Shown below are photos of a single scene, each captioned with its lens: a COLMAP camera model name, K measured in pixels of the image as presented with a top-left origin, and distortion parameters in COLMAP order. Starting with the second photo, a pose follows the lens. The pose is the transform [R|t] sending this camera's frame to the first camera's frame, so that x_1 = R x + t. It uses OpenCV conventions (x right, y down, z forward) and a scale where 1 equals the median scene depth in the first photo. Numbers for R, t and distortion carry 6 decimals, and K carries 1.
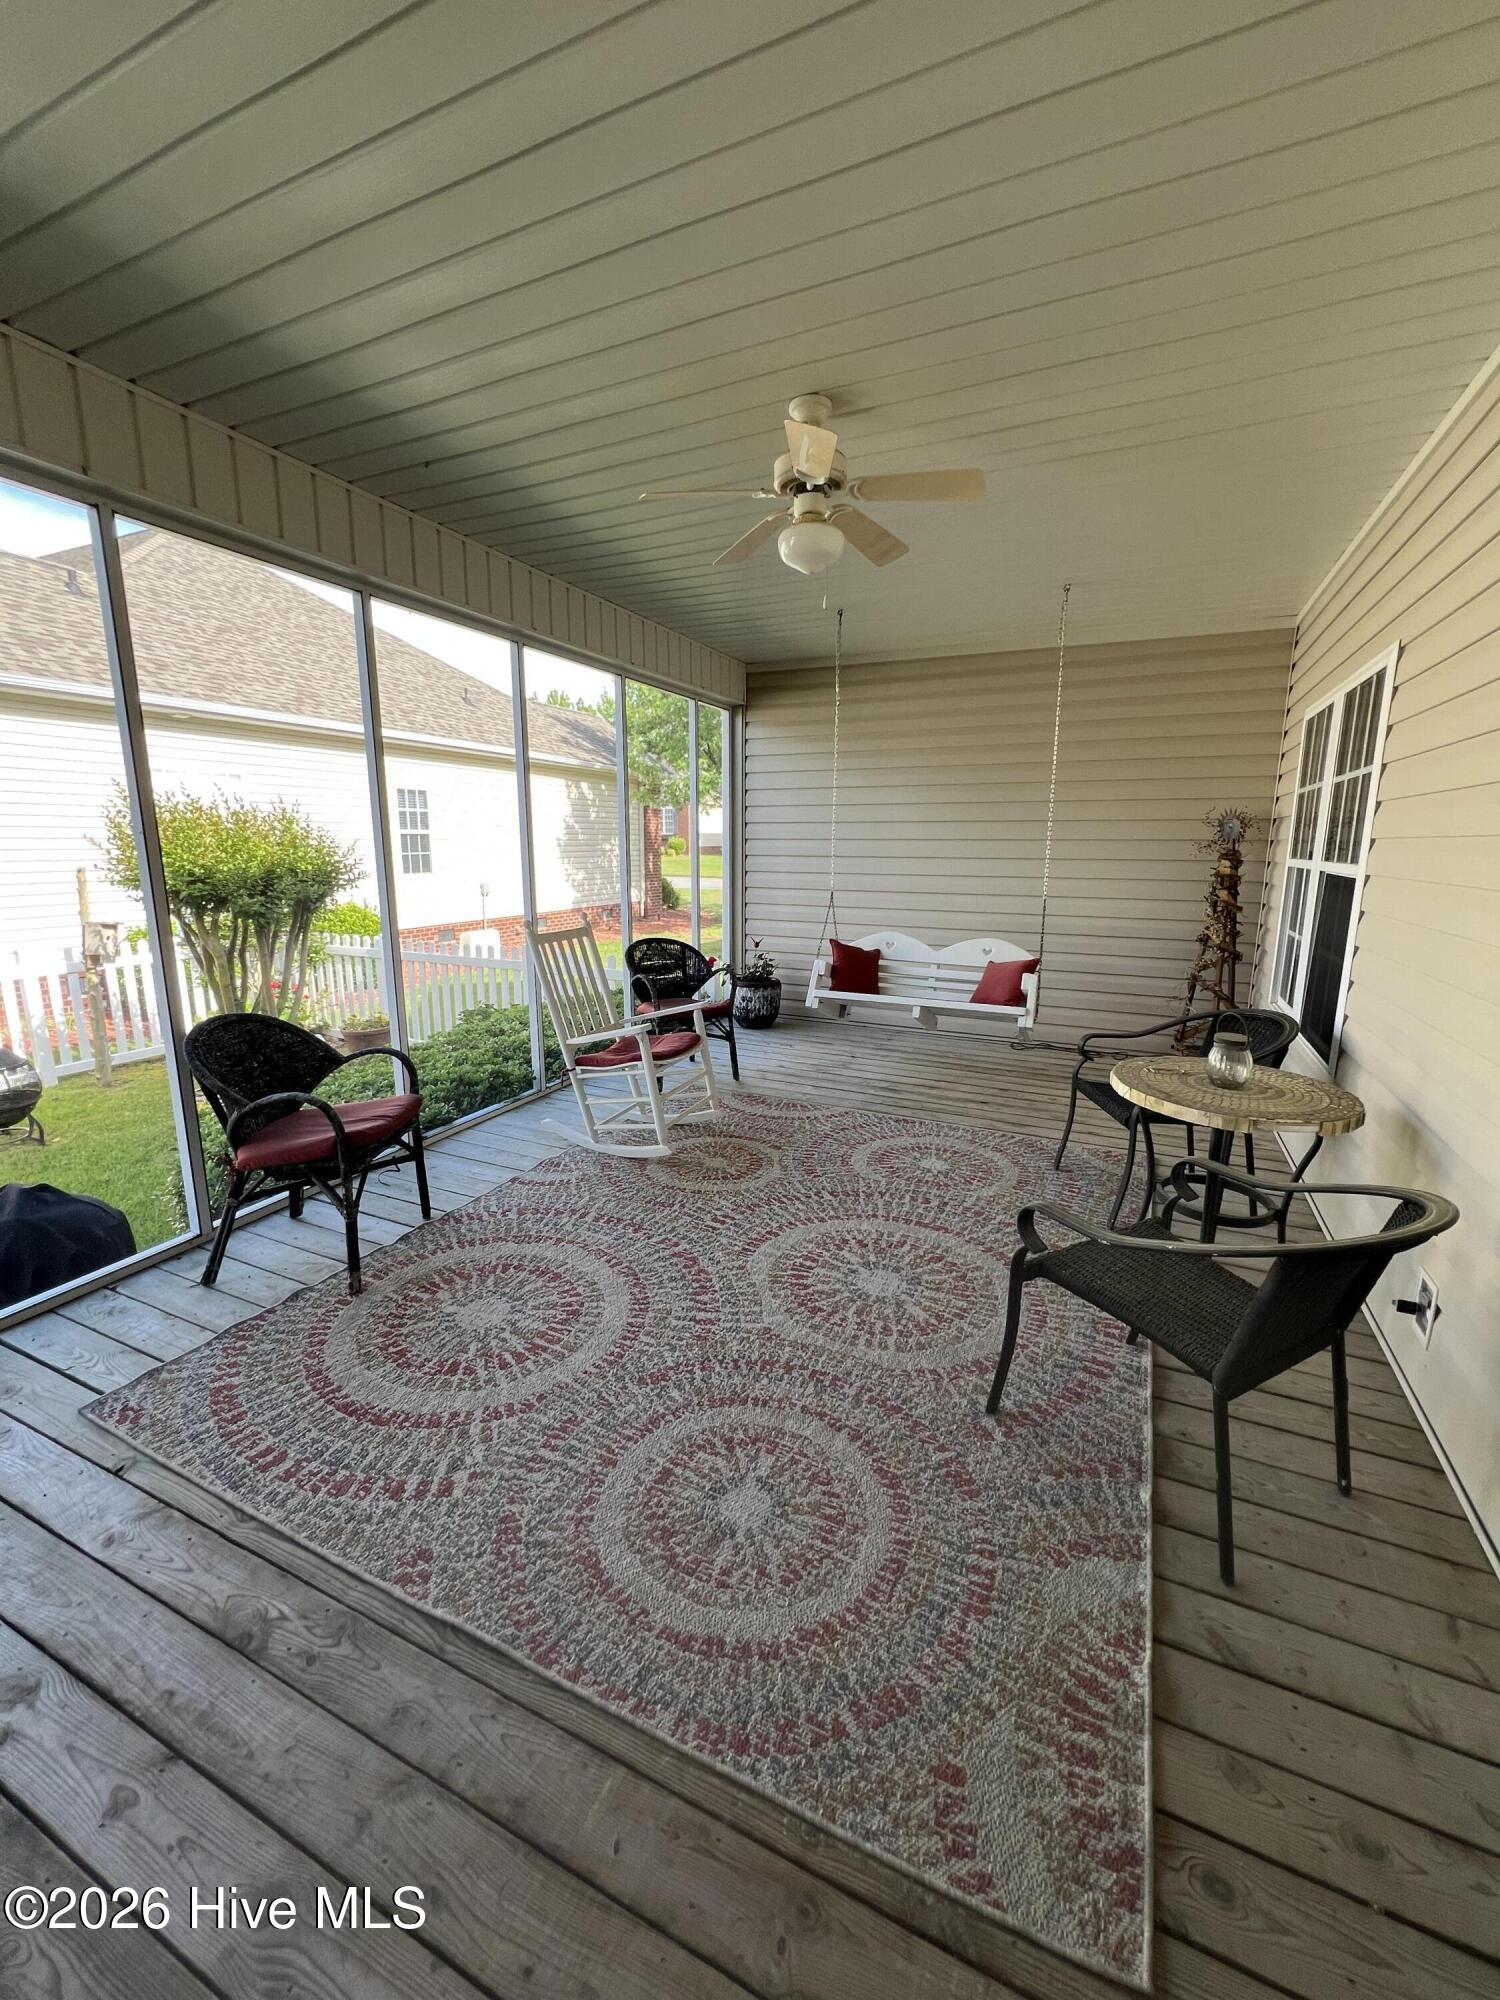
lens RADIAL K [[797.9, 0, 750.0], [0, 797.9, 1000.0], [0, 0, 1]] dist [-0.002125, 0.000616]
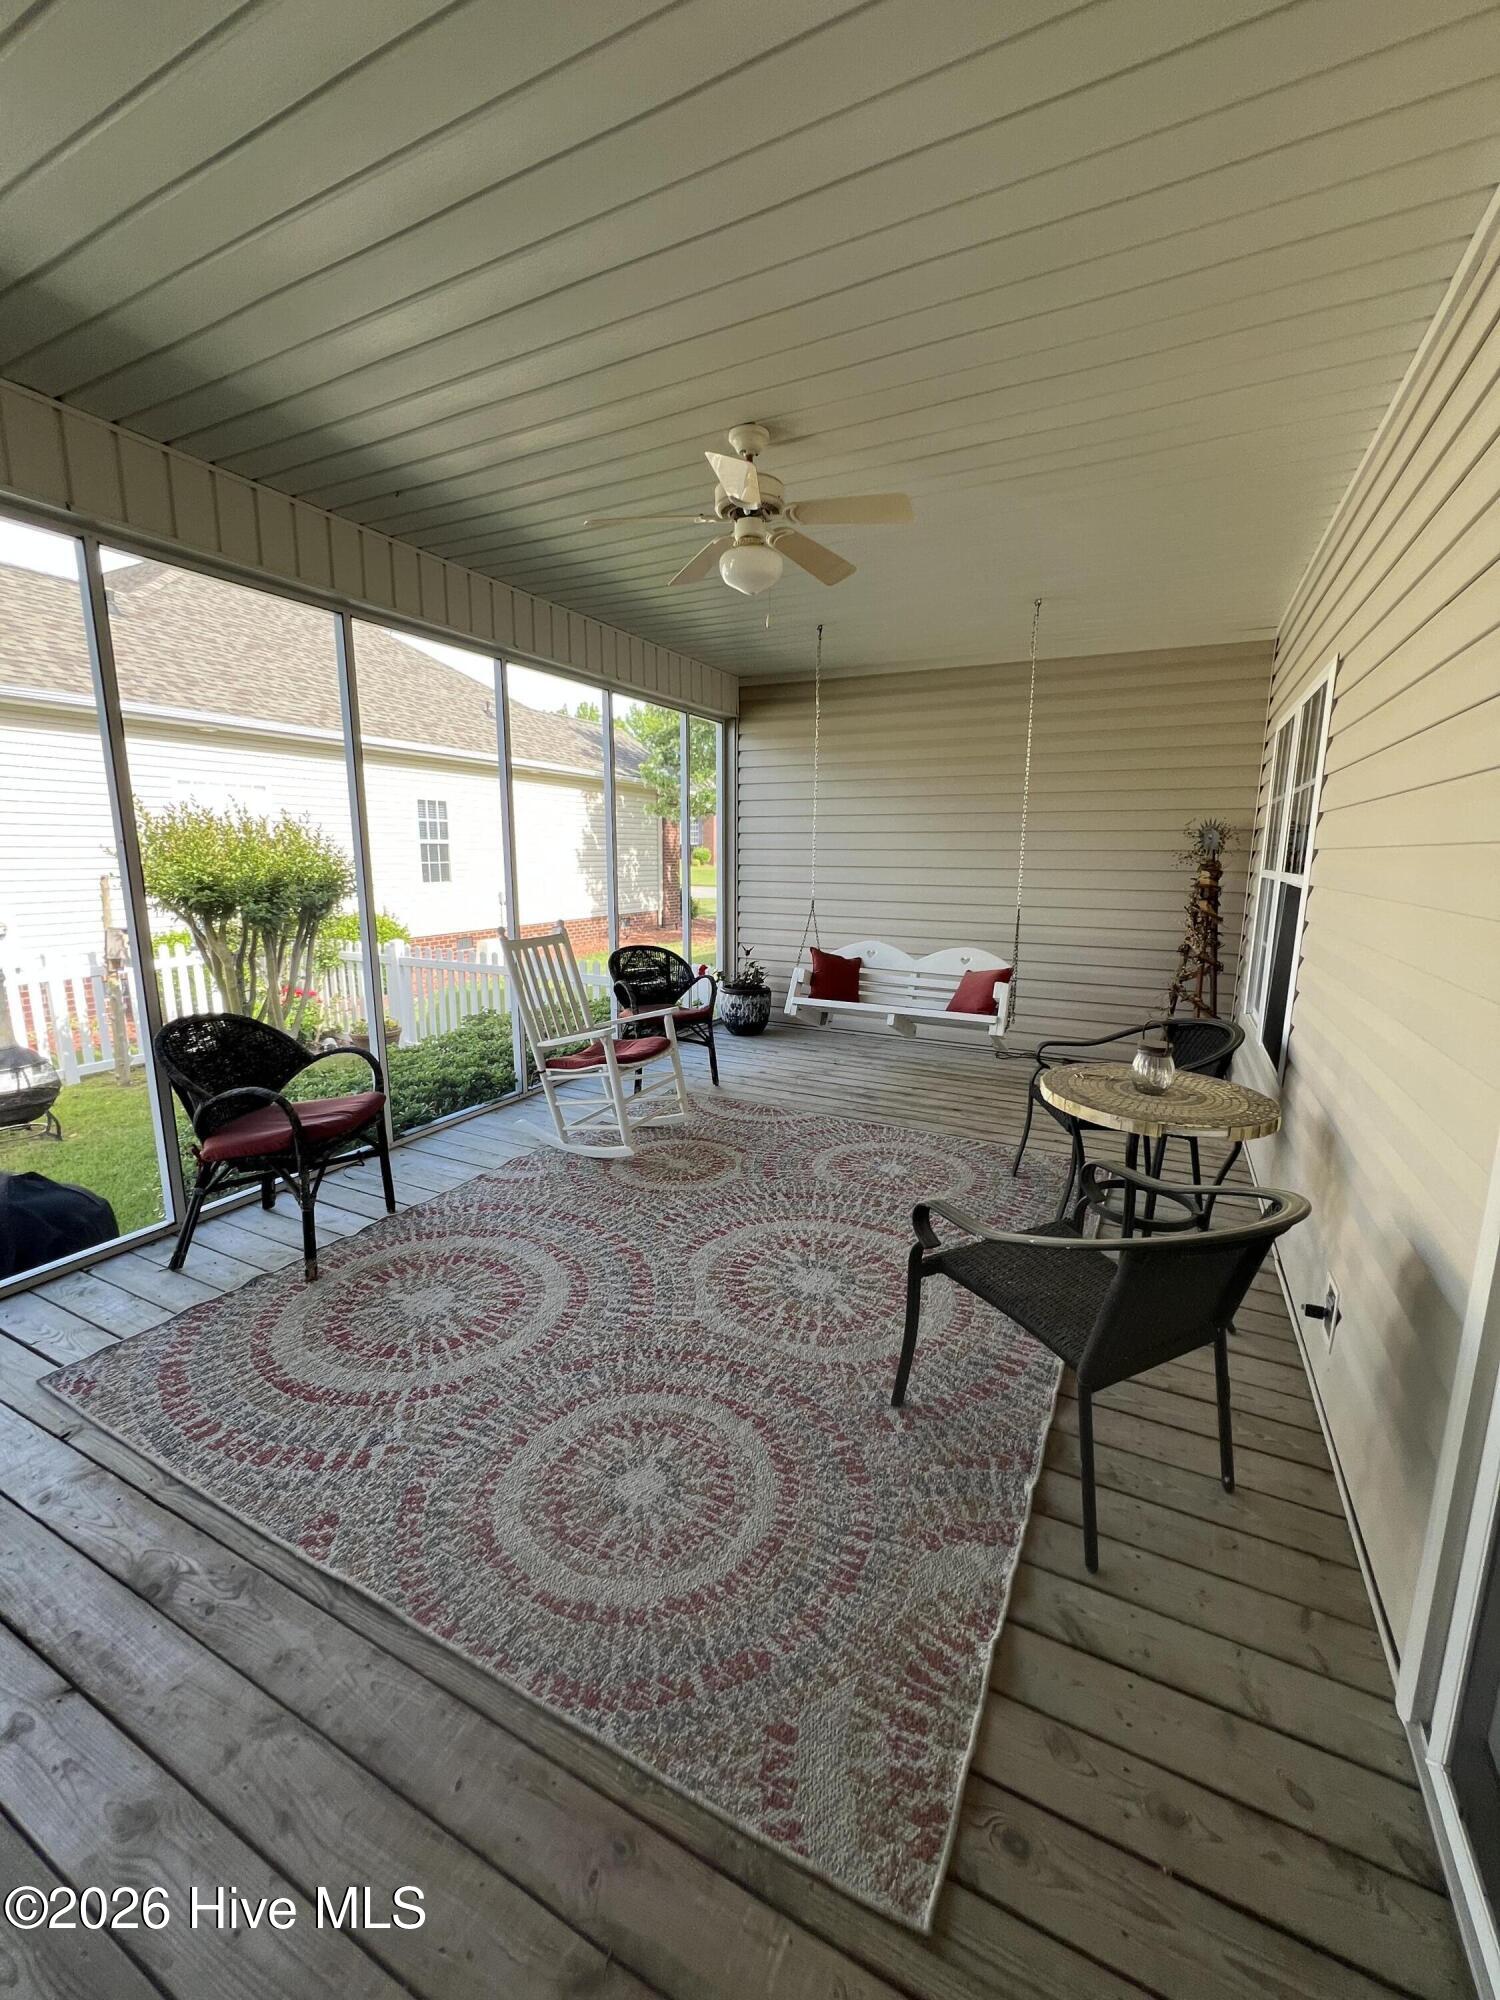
lens RADIAL K [[797.9, 0, 750.0], [0, 797.9, 1000.0], [0, 0, 1]] dist [-0.002125, 0.000616]
pose [[0.999381, 0.008288, -0.034177, 0.135706], [-0.008710, 0.999888, -0.012203, 0.008406], [0.034072, 0.012493, 0.999341, -0.038794]]
